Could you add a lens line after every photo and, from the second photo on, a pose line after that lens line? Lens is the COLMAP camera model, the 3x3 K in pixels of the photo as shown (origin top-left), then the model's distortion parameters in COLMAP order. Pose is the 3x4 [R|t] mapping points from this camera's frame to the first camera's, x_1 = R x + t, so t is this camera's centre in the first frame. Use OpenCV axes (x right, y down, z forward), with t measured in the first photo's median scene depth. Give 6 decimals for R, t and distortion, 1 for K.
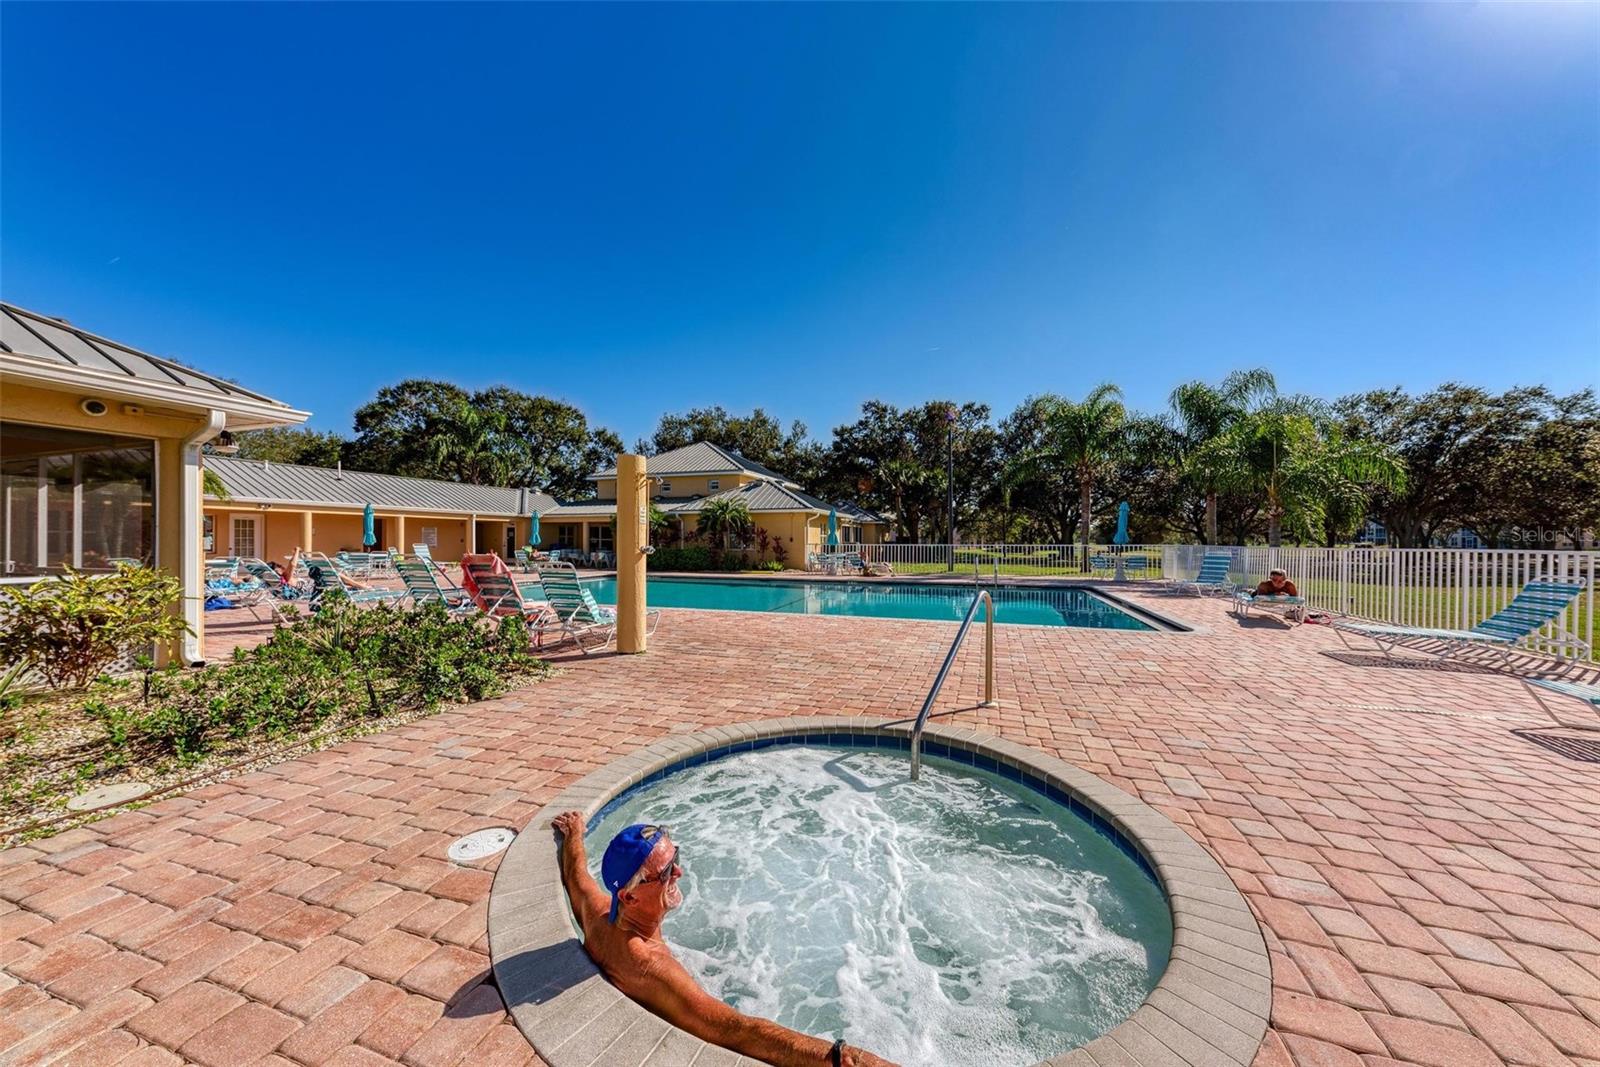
lens RADIAL K [[540.4, 0, 800.8], [0, 540.4, 542.1], [0, 0, 1]] dist [-0.000263, 0.000046]
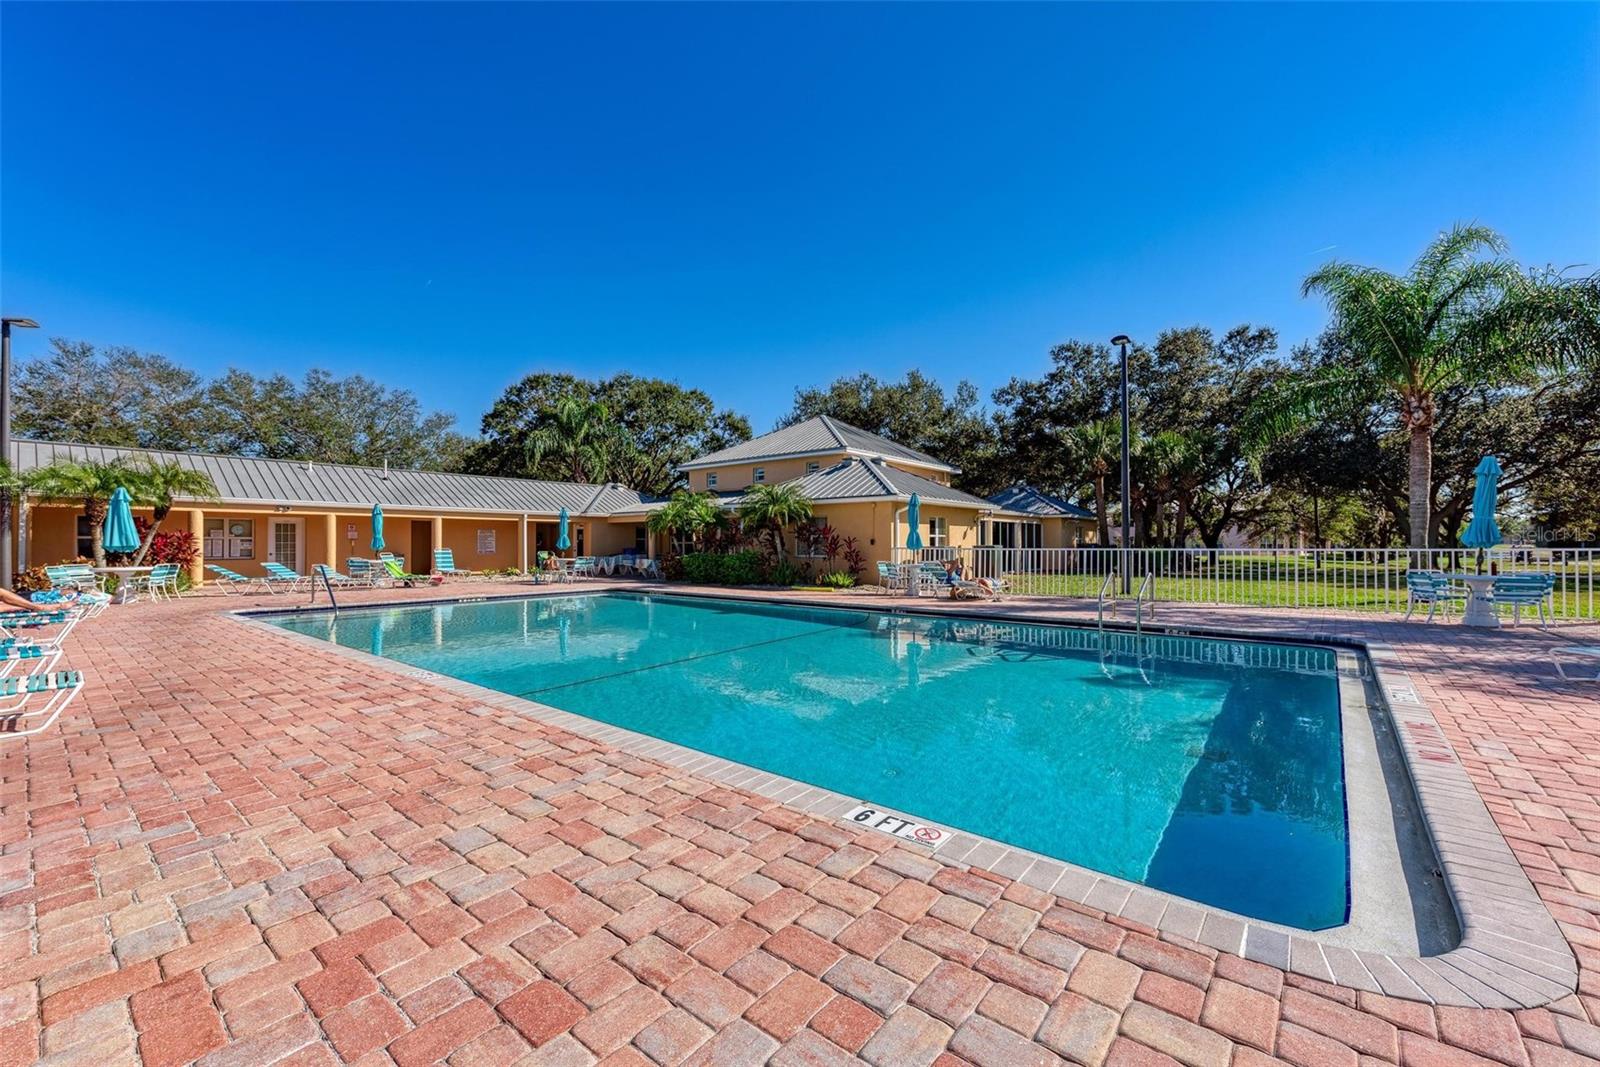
lens RADIAL K [[646.6, 0, 794.8], [0, 646.6, 529.6], [0, 0, 1]] dist [0.002583, 0.000194]
pose [[0.935210, -0.012200, -0.353883, 0.103290], [0.002802, 0.999630, -0.027057, 0.001180], [0.354082, 0.024313, 0.934898, 0.117403]]
